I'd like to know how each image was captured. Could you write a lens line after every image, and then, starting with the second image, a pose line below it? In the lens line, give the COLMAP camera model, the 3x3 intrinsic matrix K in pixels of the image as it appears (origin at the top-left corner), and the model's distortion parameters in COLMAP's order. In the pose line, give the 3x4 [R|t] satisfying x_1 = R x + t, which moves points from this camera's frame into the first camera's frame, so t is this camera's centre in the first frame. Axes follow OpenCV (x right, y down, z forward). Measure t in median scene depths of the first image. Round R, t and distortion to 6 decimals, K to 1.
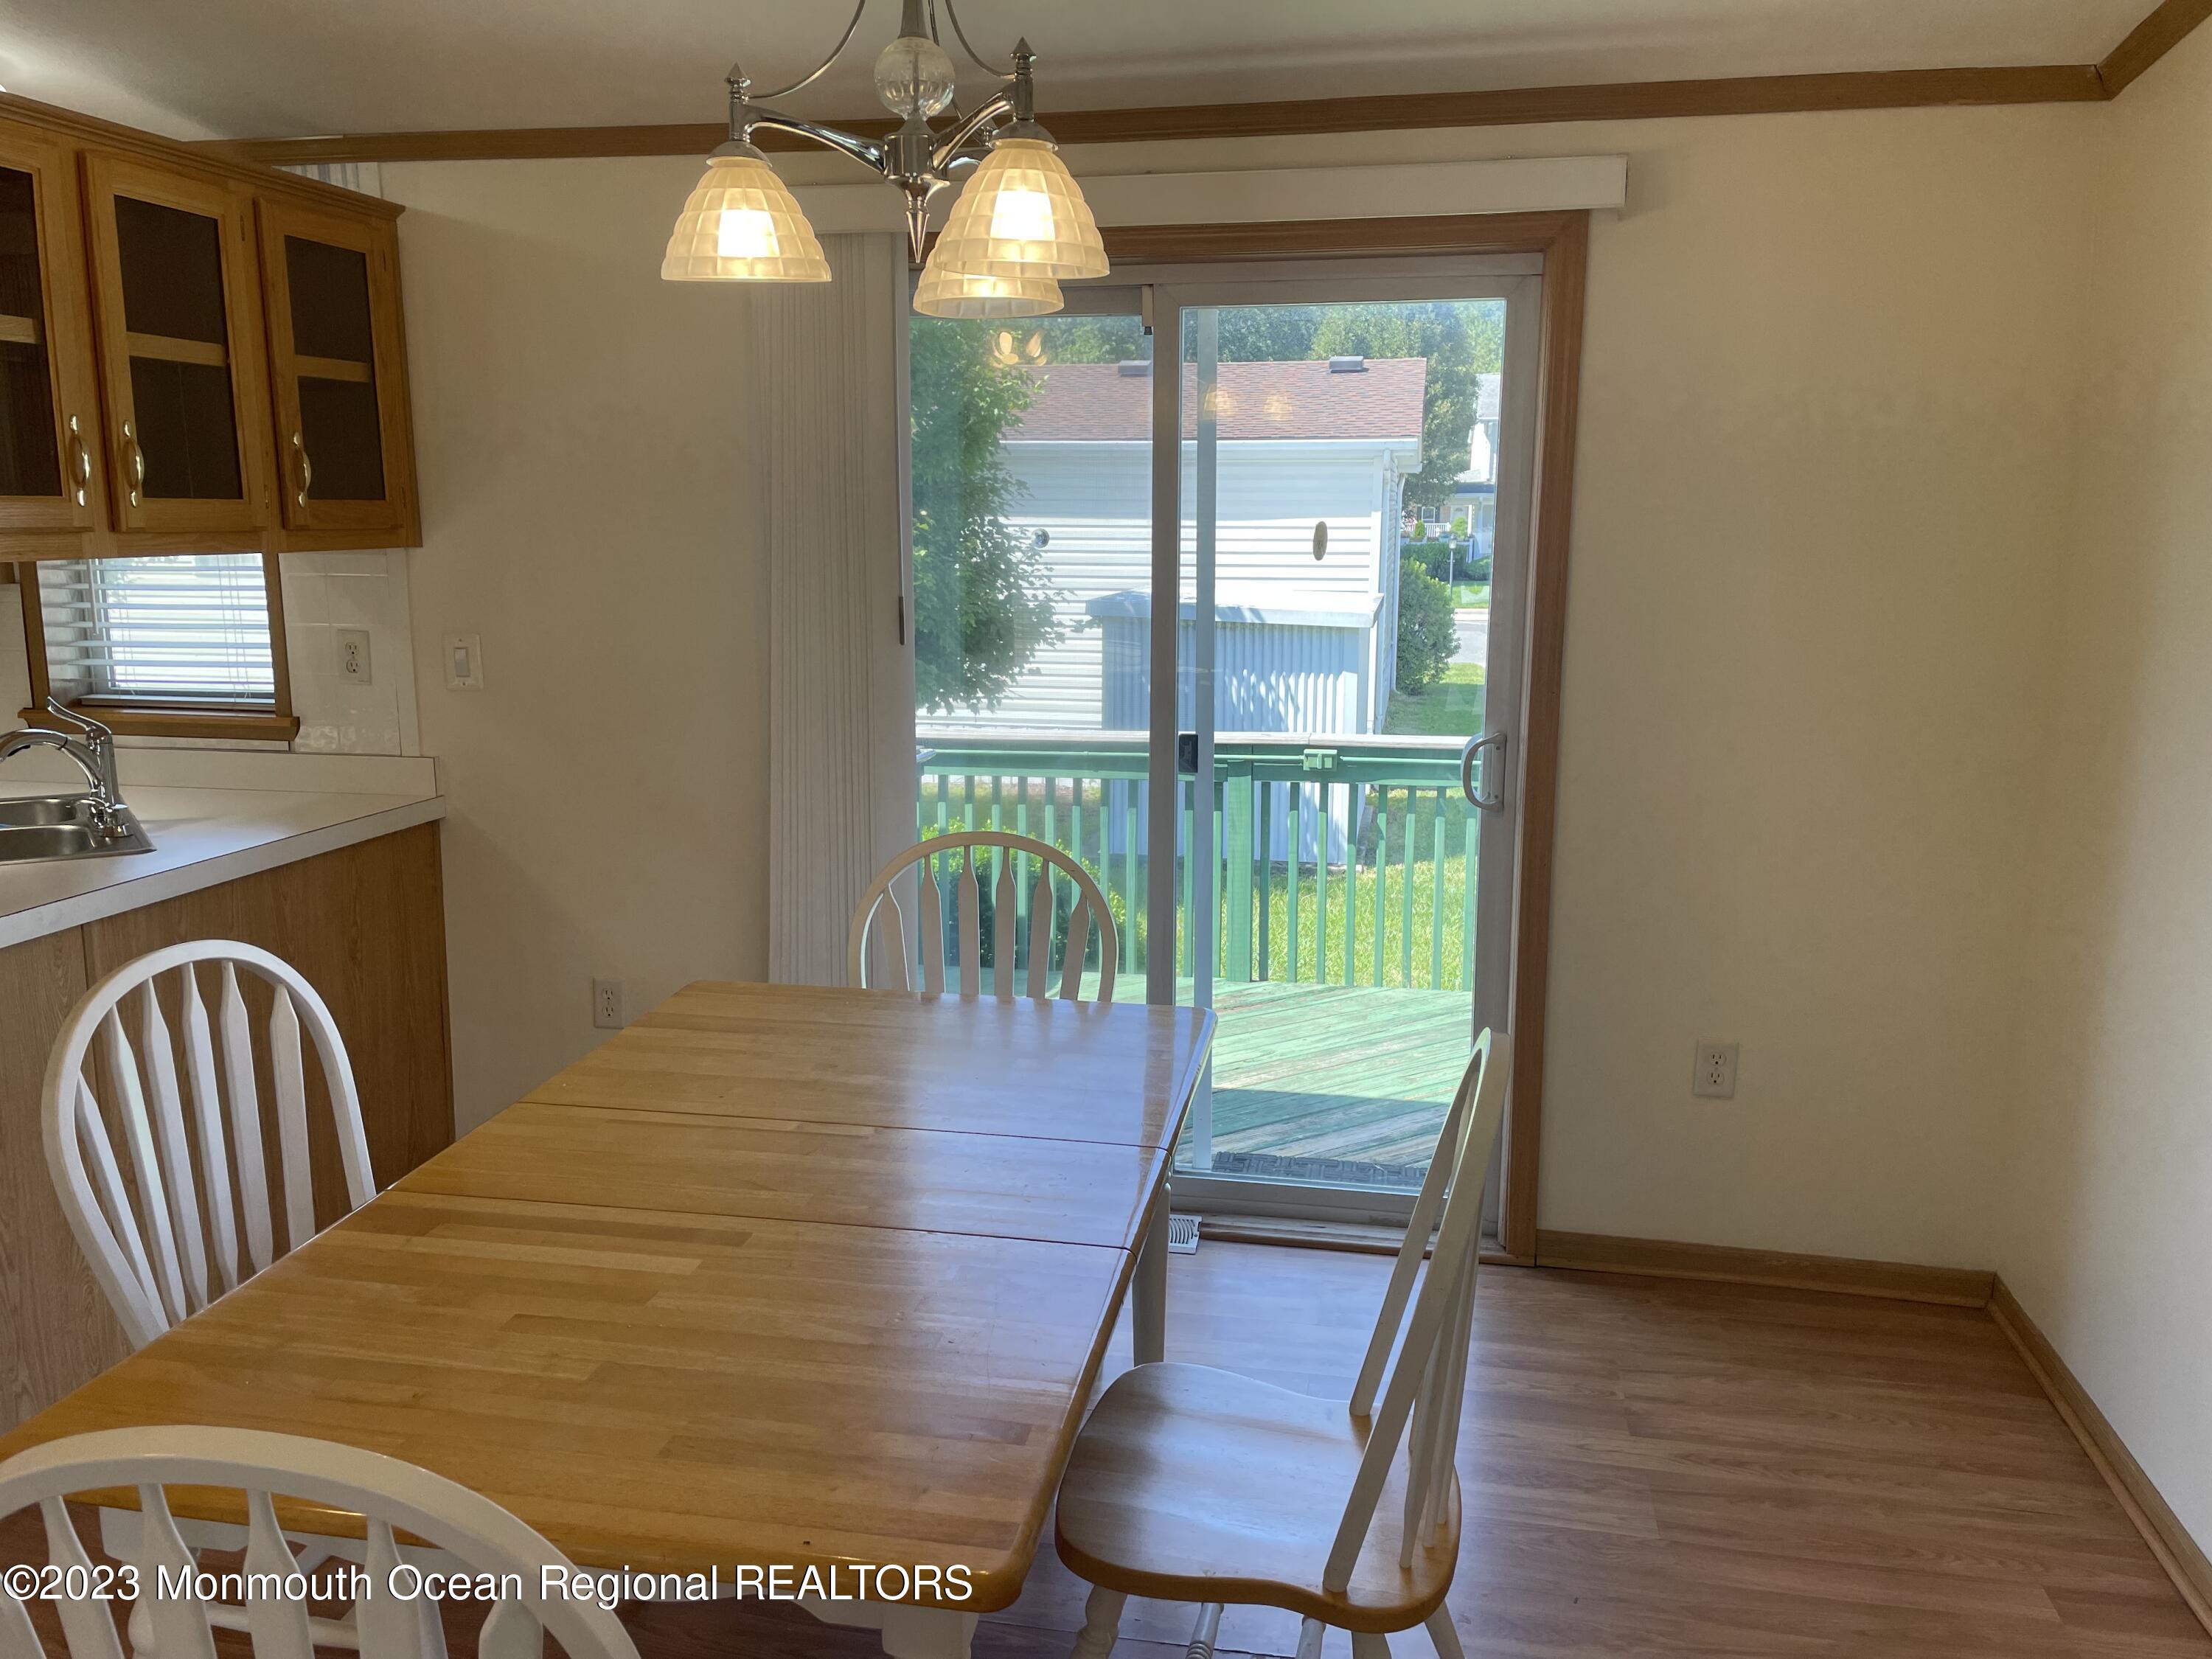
lens RADIAL K [[1684.2, 0, 1101.7], [0, 1684.2, 812.0], [0, 0, 1]] dist [0.108985, -0.155934]
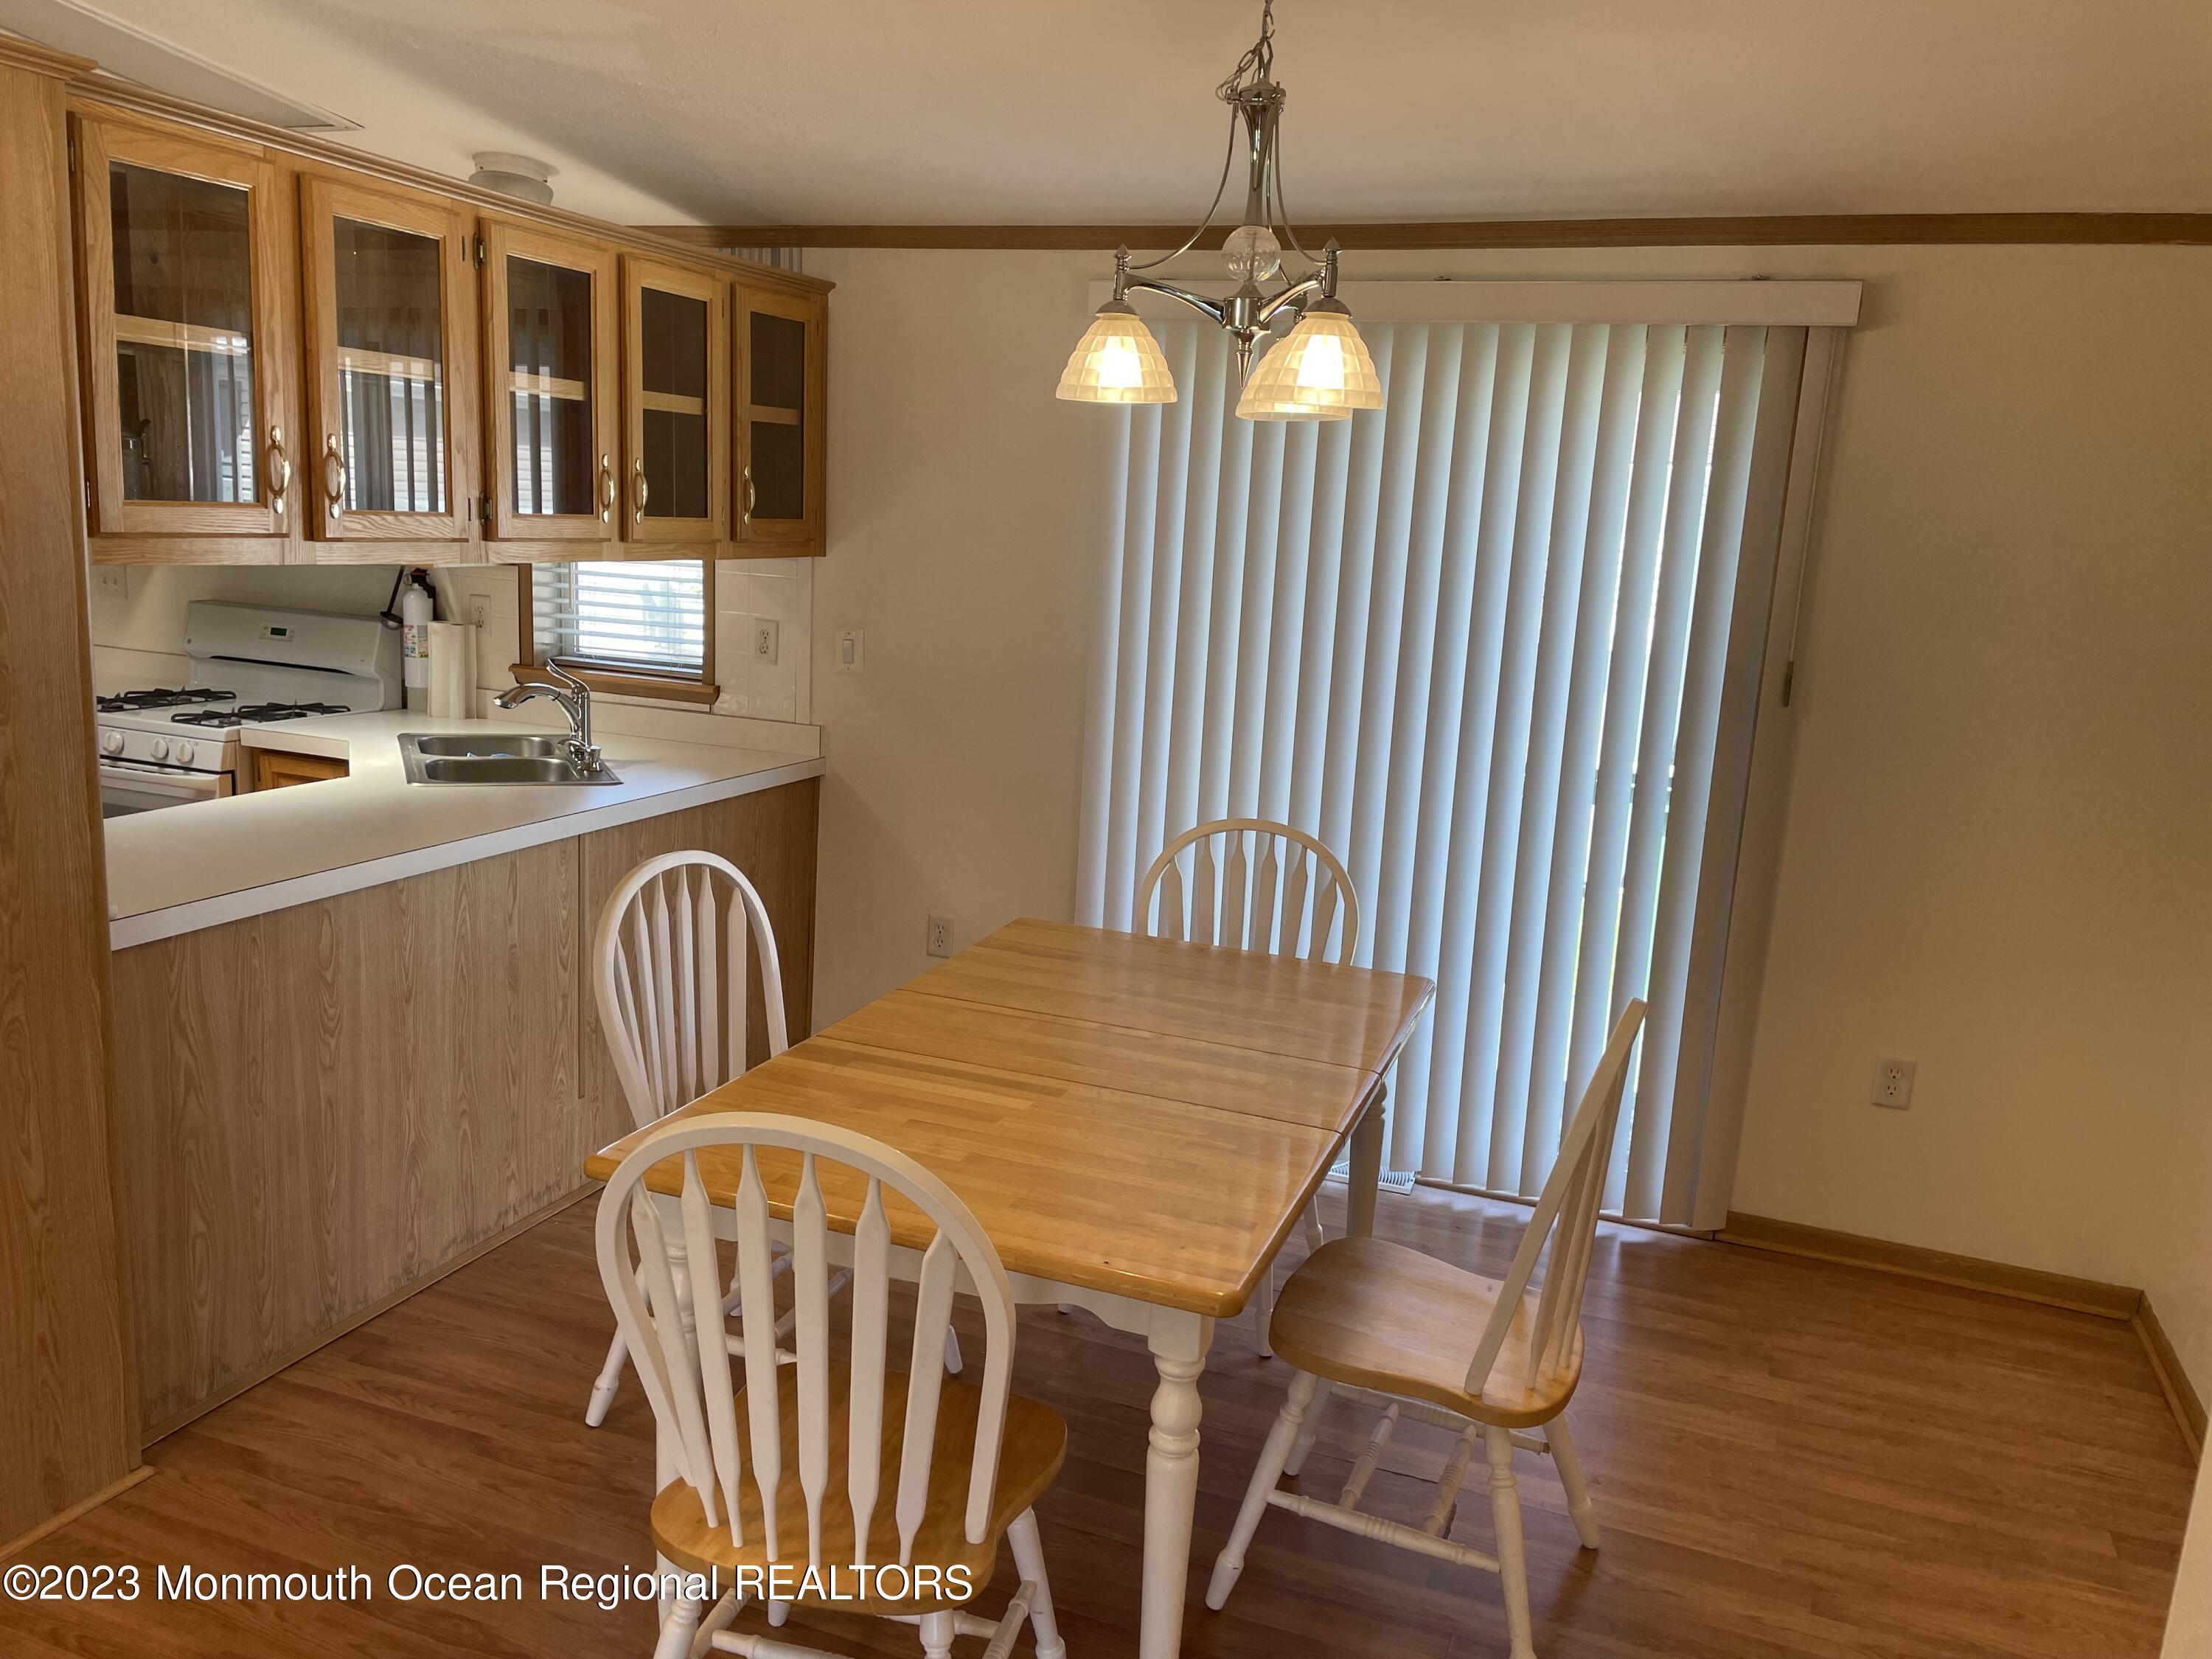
lens RADIAL K [[1684.2, 0, 1101.7], [0, 1684.2, 812.0], [0, 0, 1]] dist [0.108985, -0.155934]
pose [[0.983637, 0.079023, -0.161904, 0.016531], [-0.078544, 0.996867, 0.009368, 0.003422], [0.162137, 0.003502, 0.986762, -0.213585]]
